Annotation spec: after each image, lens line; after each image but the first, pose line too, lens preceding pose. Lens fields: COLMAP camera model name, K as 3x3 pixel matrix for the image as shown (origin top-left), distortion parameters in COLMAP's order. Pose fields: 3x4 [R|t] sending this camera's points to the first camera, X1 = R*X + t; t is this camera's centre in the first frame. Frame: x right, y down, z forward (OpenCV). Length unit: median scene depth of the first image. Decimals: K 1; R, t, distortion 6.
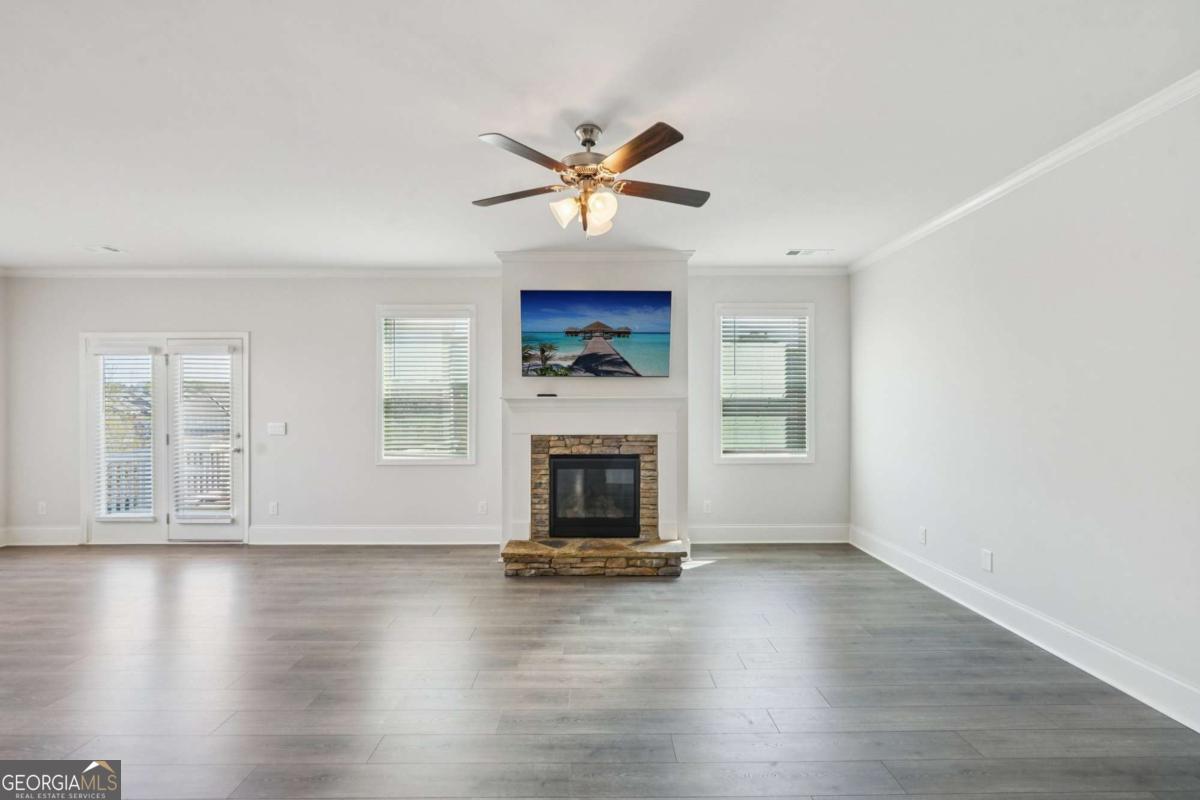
lens RADIAL K [[559.8, 0, 599.6], [0, 559.8, 406.7], [0, 0, 1]] dist [-0.002556, 0.000074]
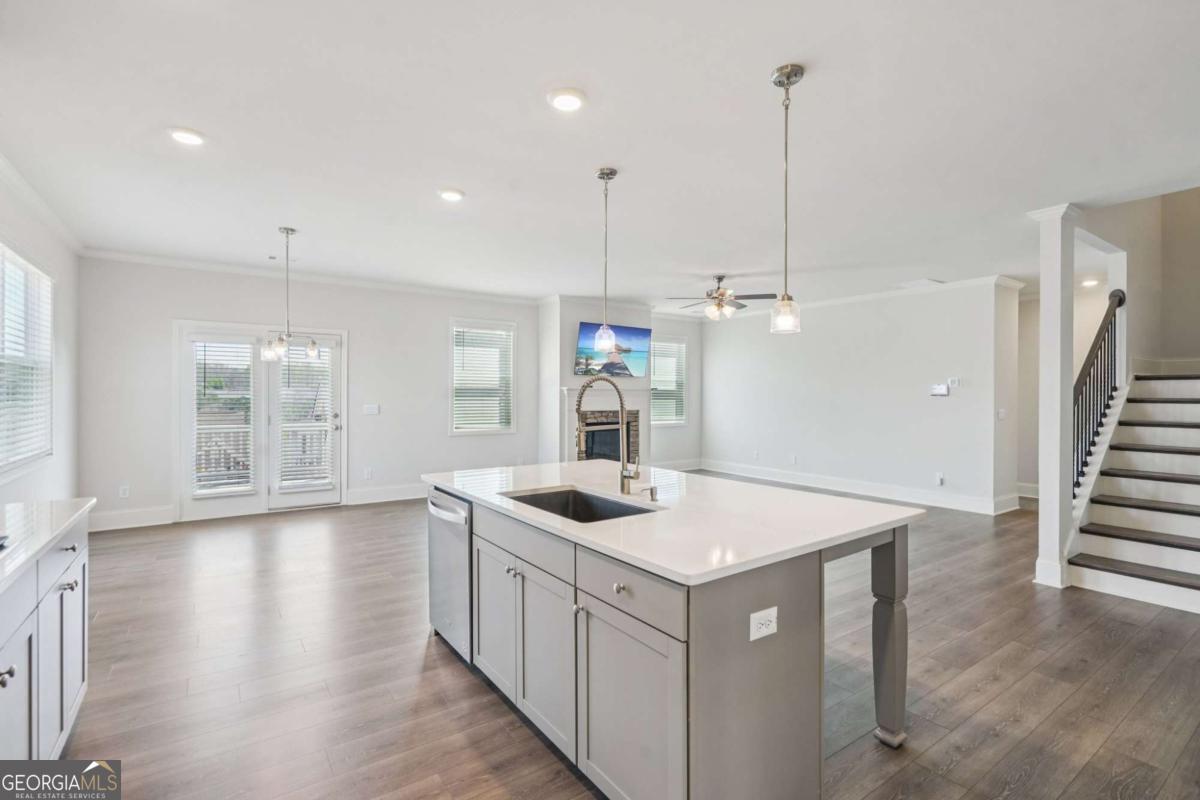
lens RADIAL K [[559.8, 0, 598.0], [0, 559.8, 399.0], [0, 0, 1]] dist [-0.002556, 0.000074]
pose [[0.820503, 0.001473, 0.571640, -0.992478], [-0.005246, 0.999974, 0.004953, 0.006905], [-0.571618, -0.007063, 0.820490, -0.354136]]
